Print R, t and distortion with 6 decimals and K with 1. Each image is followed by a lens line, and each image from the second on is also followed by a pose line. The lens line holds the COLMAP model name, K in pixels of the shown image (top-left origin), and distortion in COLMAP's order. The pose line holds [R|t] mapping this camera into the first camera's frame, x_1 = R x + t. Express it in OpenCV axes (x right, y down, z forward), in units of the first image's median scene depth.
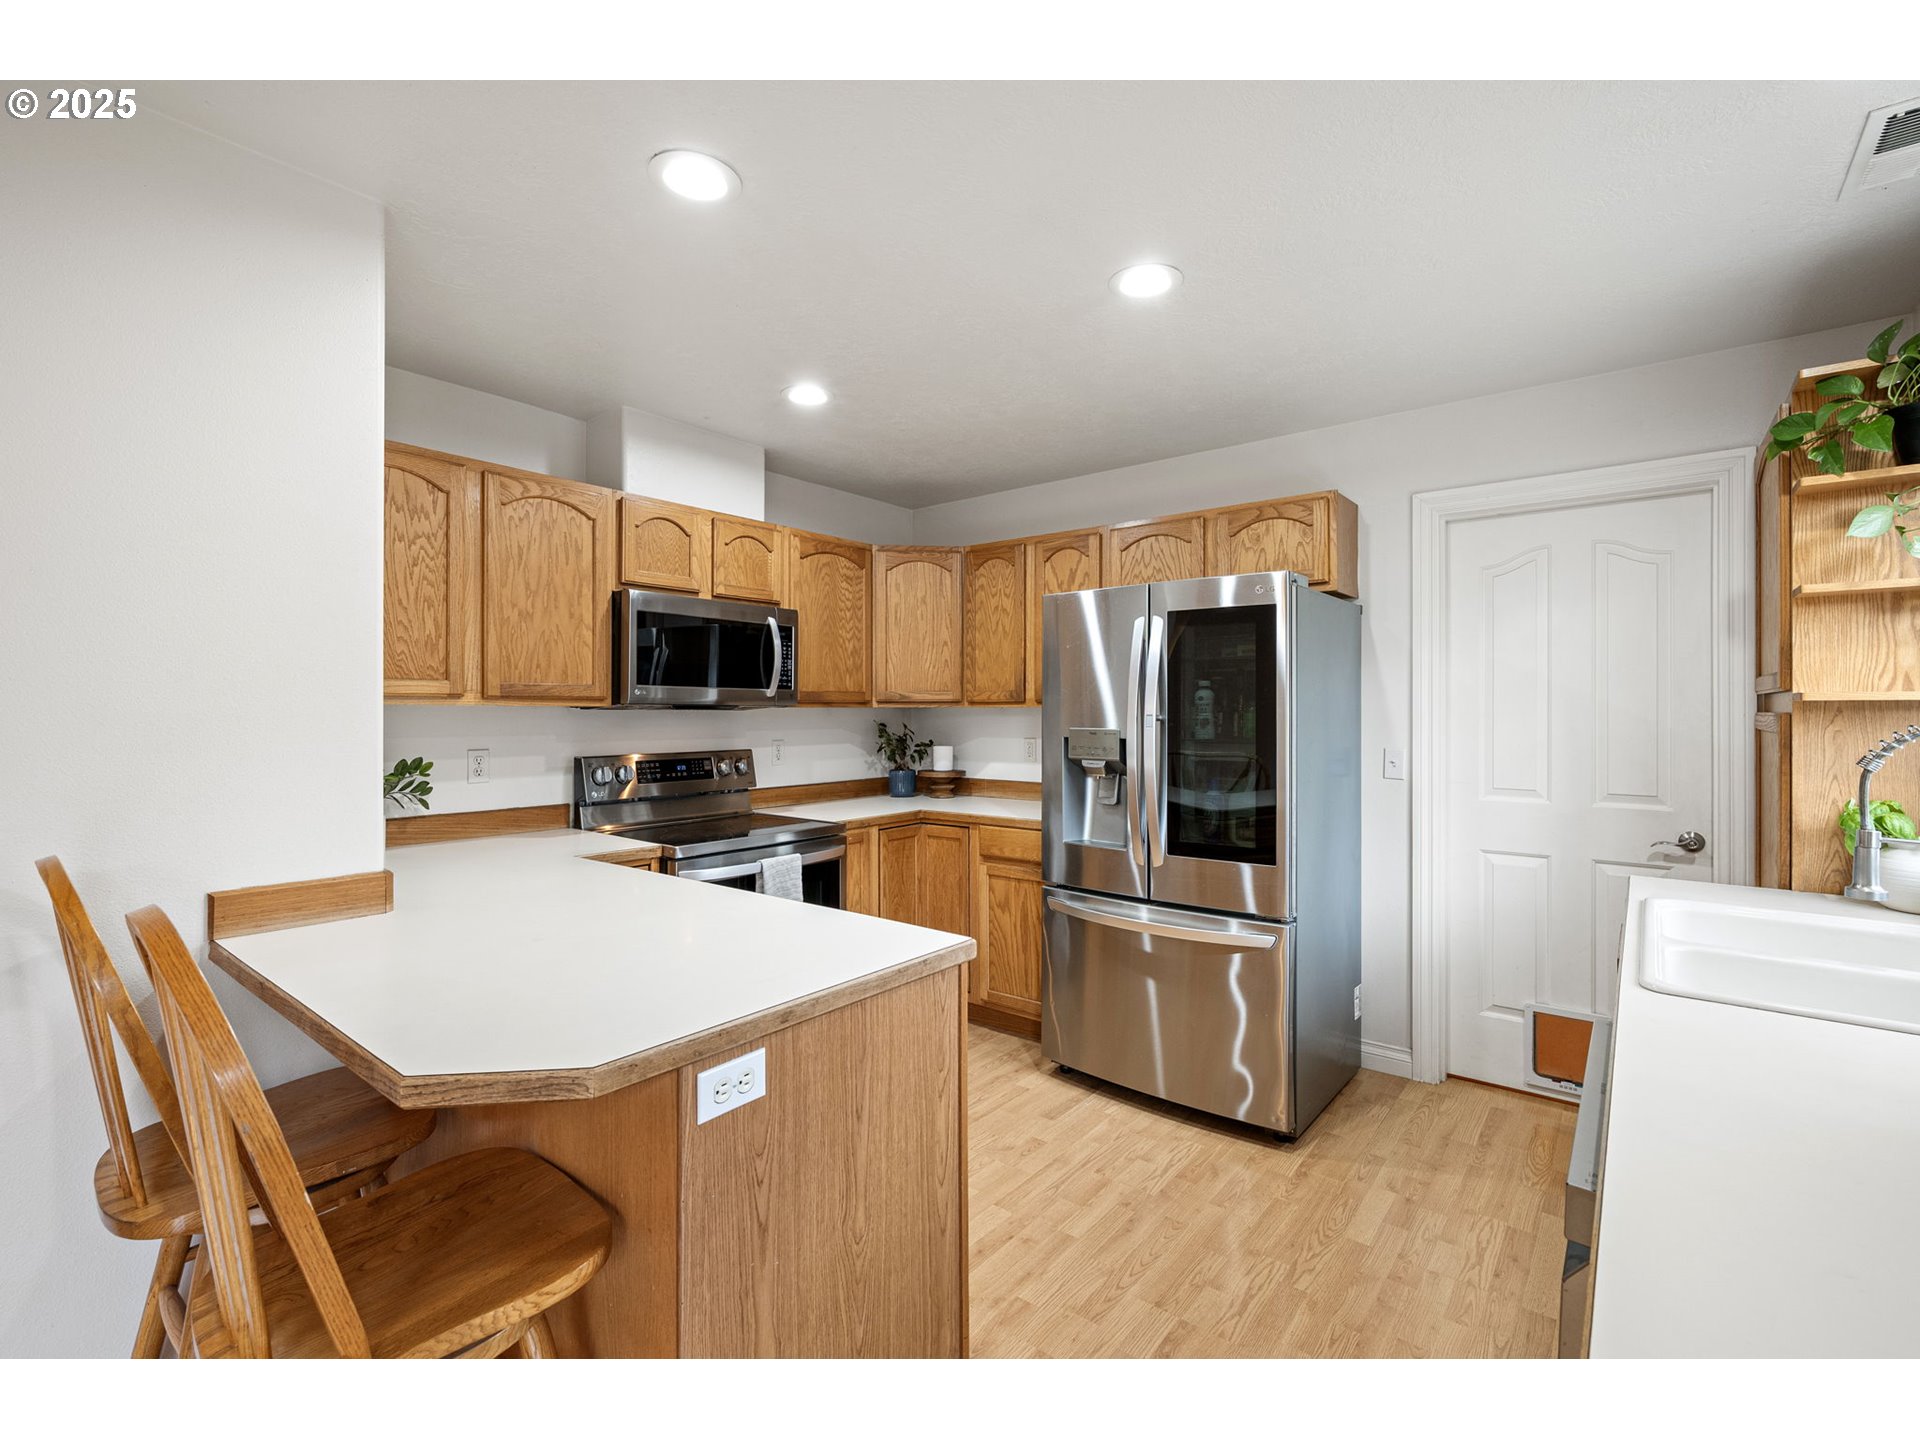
lens RADIAL K [[870.3, 0, 977.6], [0, 870.3, 721.9], [0, 0, 1]] dist [-0.001152, -0.000283]
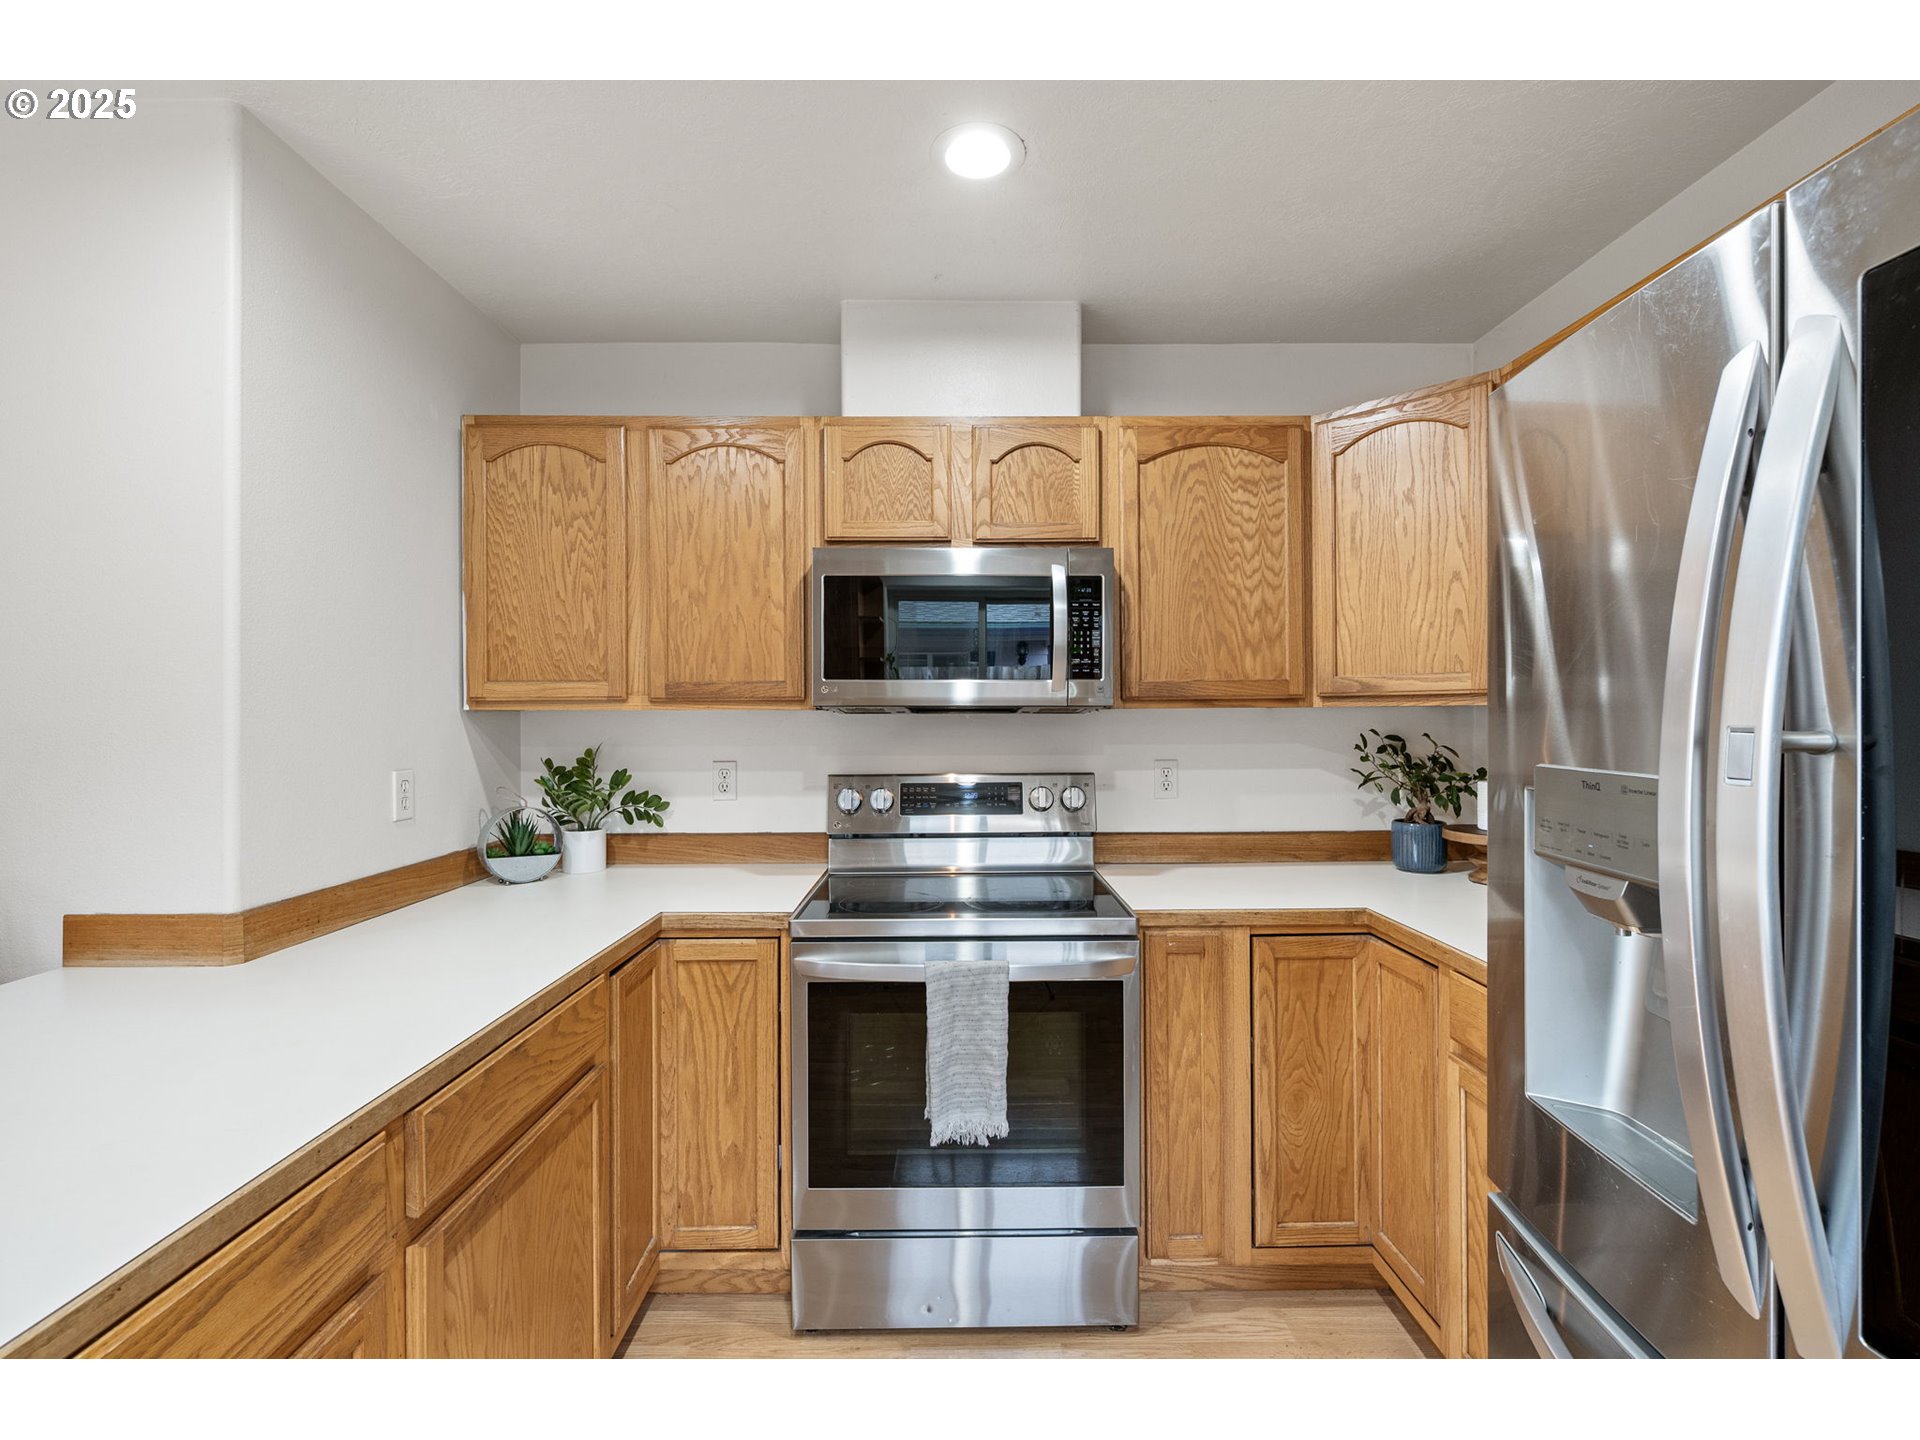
lens RADIAL K [[870.3, 0, 953.2], [0, 870.3, 721.4], [0, 0, 1]] dist [-0.001152, -0.000283]
pose [[0.619230, 0.002248, -0.785207, 0.237568], [-0.005032, 0.999987, -0.001105, -0.007746], [0.785194, 0.004635, 0.619233, 0.641142]]
